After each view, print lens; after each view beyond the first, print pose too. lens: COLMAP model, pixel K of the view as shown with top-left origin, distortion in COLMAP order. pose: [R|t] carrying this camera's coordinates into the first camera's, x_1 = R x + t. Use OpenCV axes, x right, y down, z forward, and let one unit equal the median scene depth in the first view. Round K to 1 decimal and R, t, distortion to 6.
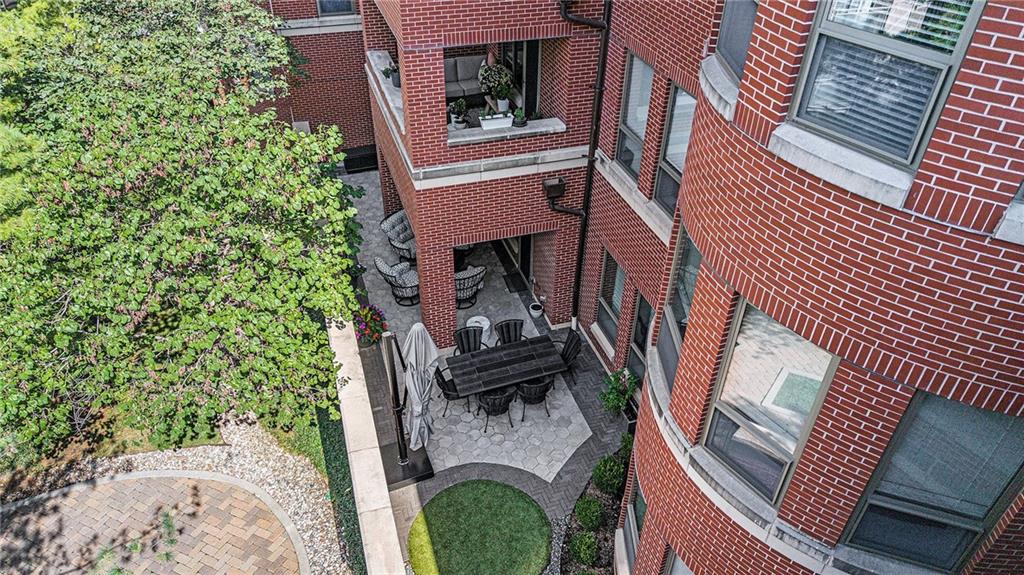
lens RADIAL K [[651.8, 0, 512.0], [0, 651.8, 287.5], [0, 0, 1]] dist [-0.000833, -0.000122]
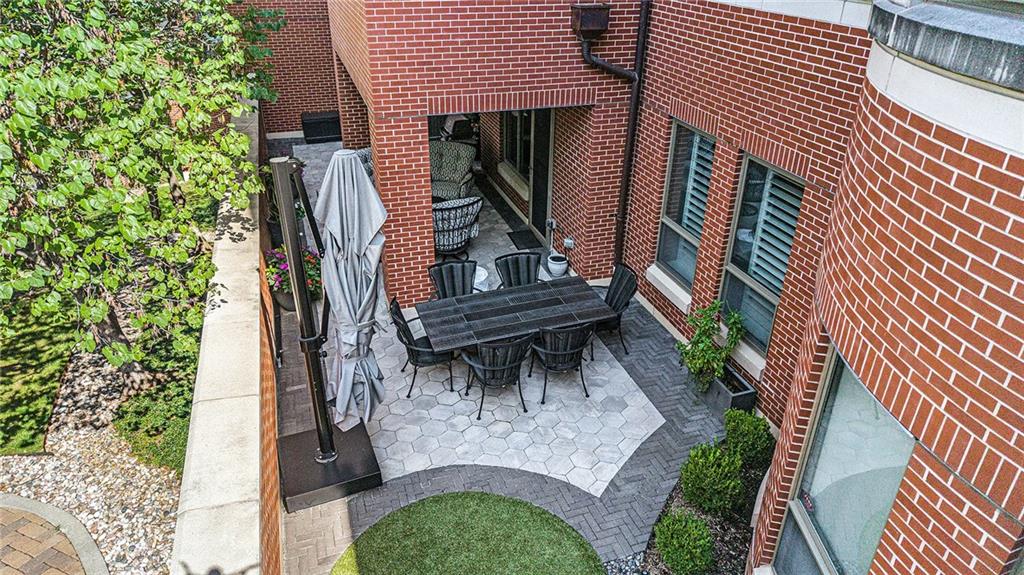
lens RADIAL K [[680.0, 0, 512.0], [0, 680.0, 287.5], [0, 0, 1]] dist [-0.000130, 0.000417]
pose [[0.999997, -0.002155, -0.001289, -0.010733], [0.001953, 0.990136, -0.140095, 0.192597], [0.001578, 0.140092, 0.990137, 0.392790]]
